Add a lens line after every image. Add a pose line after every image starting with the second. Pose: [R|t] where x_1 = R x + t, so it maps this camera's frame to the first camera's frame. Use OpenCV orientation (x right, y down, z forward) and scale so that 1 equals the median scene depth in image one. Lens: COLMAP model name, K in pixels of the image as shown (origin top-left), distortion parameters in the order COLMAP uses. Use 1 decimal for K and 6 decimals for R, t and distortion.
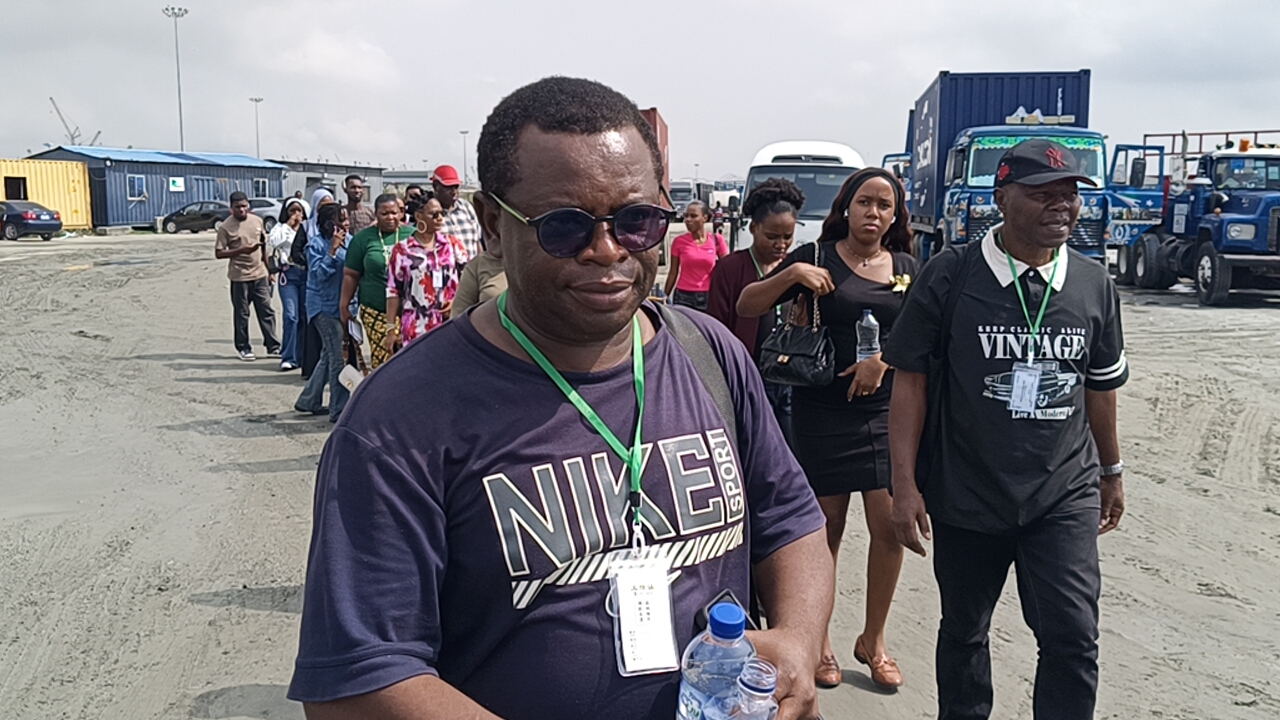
lens RADIAL K [[1160.5, 0, 672.7], [0, 1160.5, 380.4], [0, 0, 1]] dist [0.038021, -0.136910]
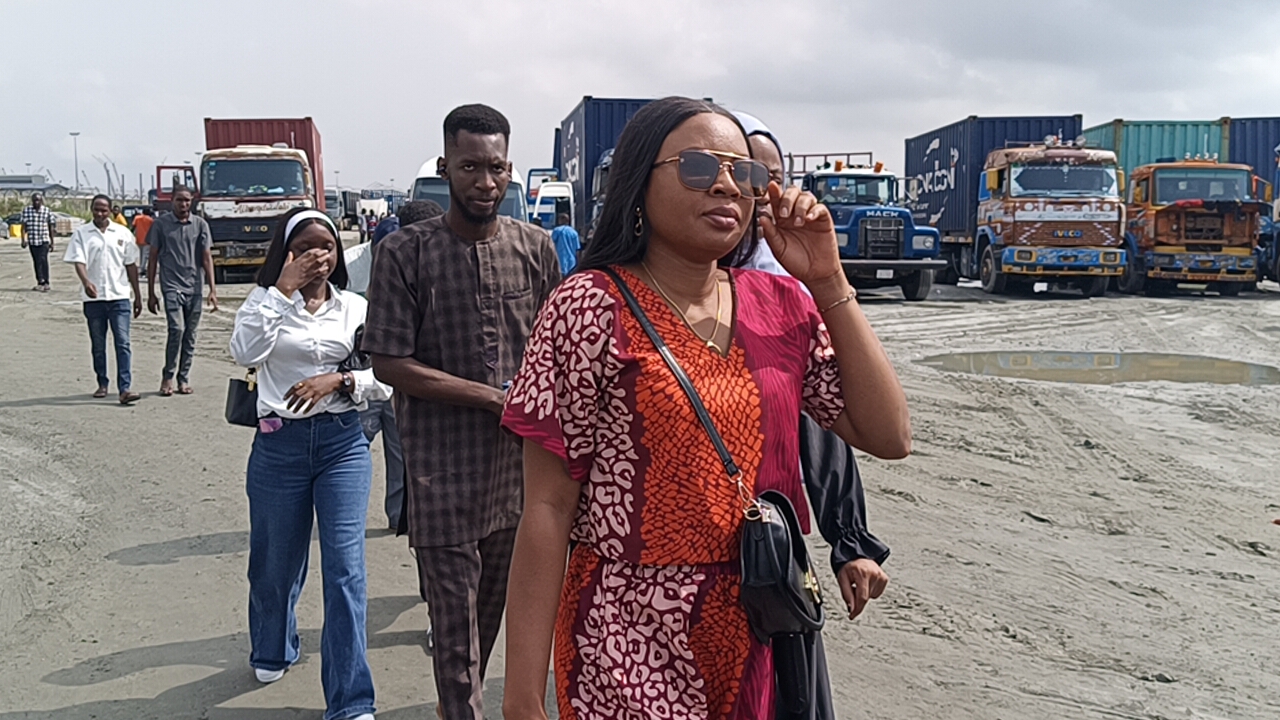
lens RADIAL K [[1161.4, 0, 644.4], [0, 1161.4, 395.2], [0, 0, 1]] dist [0.155306, -0.436146]
pose [[0.961137, -0.037599, 0.273499, -0.032785], [0.036753, 0.999291, 0.008217, 0.013566], [-0.273614, 0.002154, 0.961837, -0.094208]]
